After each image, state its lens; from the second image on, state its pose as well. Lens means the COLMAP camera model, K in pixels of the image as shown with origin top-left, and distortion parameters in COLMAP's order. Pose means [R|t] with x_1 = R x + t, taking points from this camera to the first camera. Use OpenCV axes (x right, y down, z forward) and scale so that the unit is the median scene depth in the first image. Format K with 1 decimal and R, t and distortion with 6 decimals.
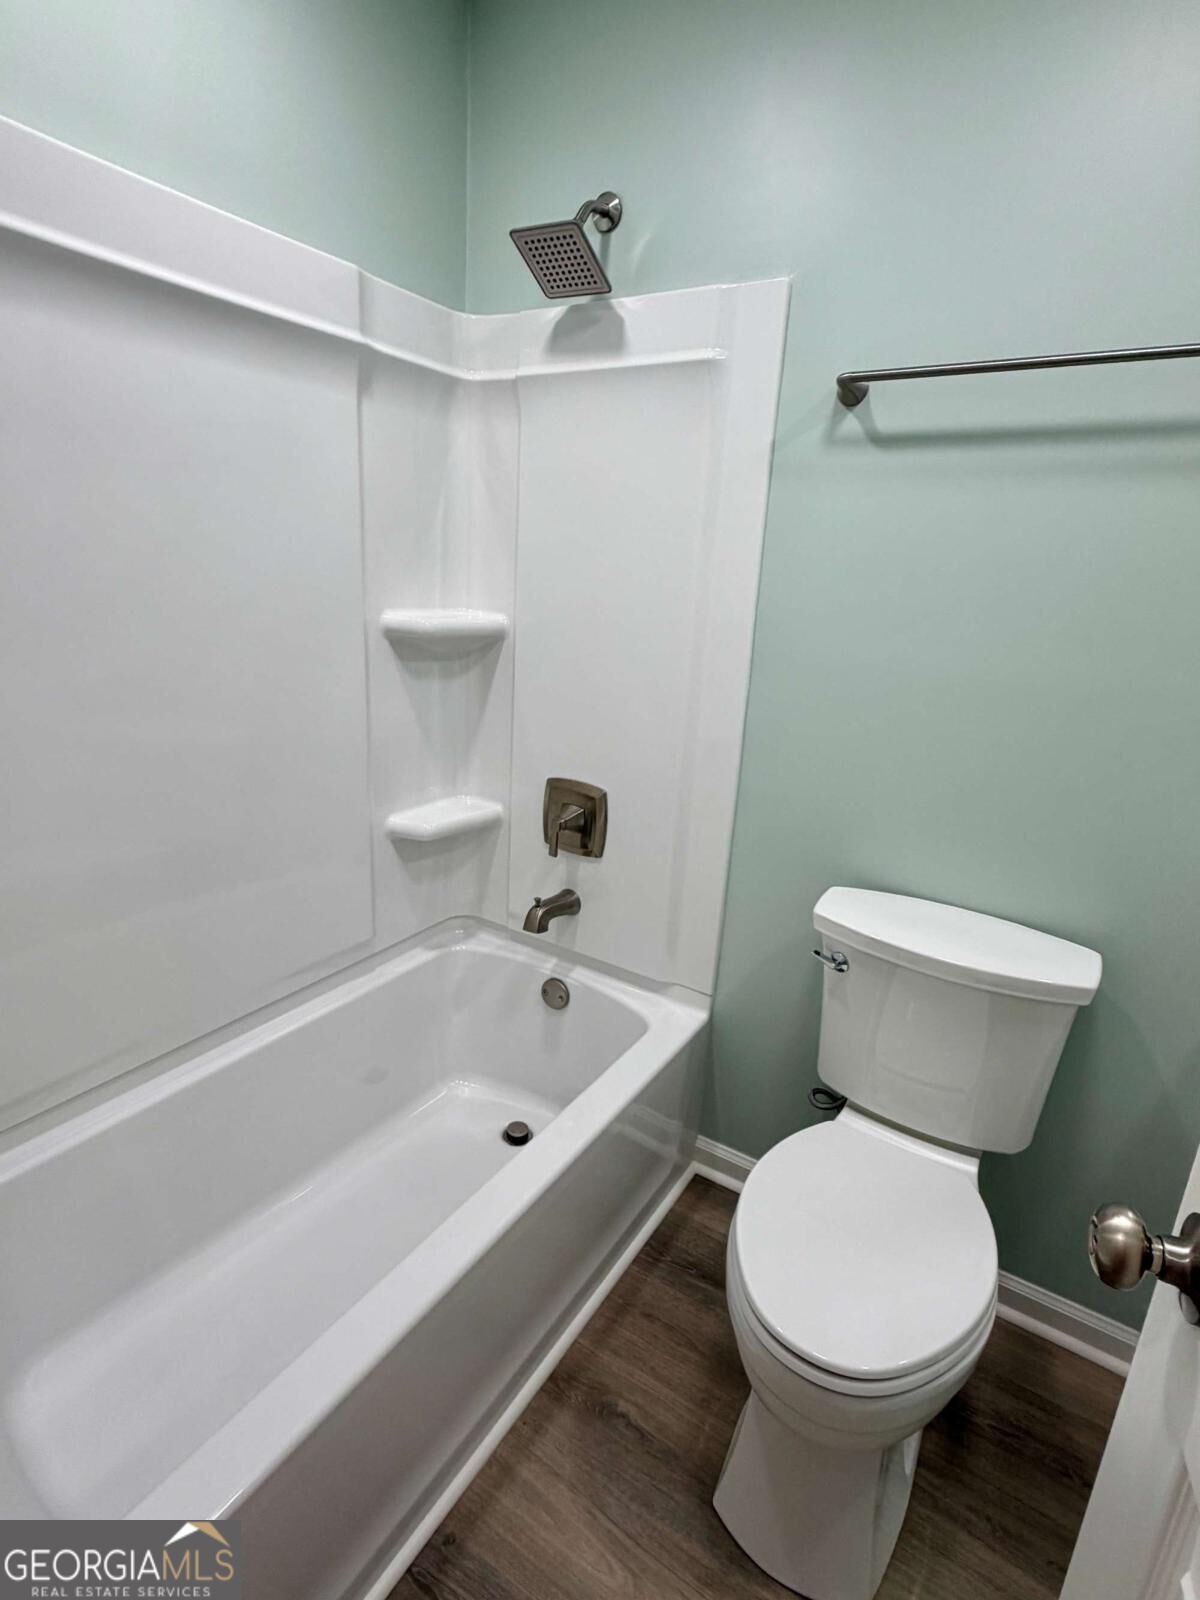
lens RADIAL K [[793.8, 0, 598.8], [0, 793.8, 798.7], [0, 0, 1]] dist [0.001162, -0.000841]
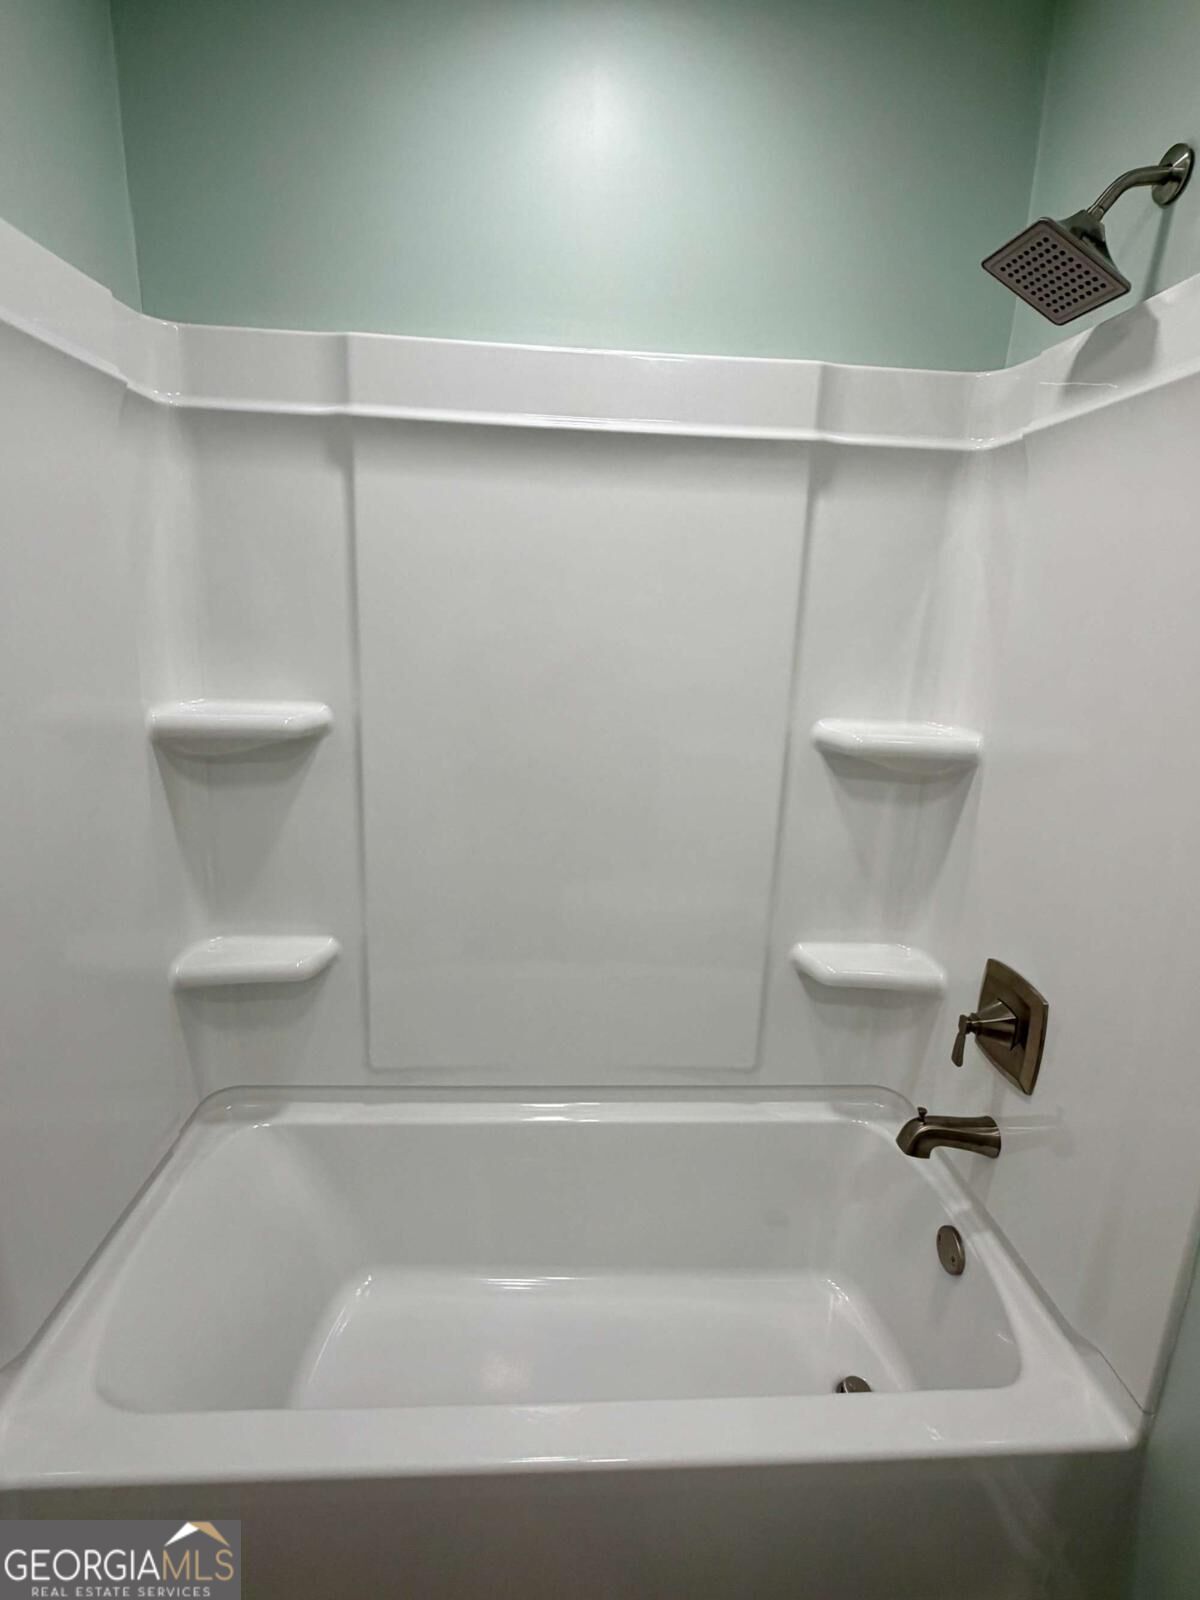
lens RADIAL K [[793.8, 0, 599.1], [0, 793.8, 799.1], [0, 0, 1]] dist [0.001162, -0.000841]
pose [[0.587965, 0.154405, -0.794013, 0.289292], [-0.229663, 0.973081, 0.019162, -0.102553], [0.775598, 0.171089, 0.607599, 0.255196]]
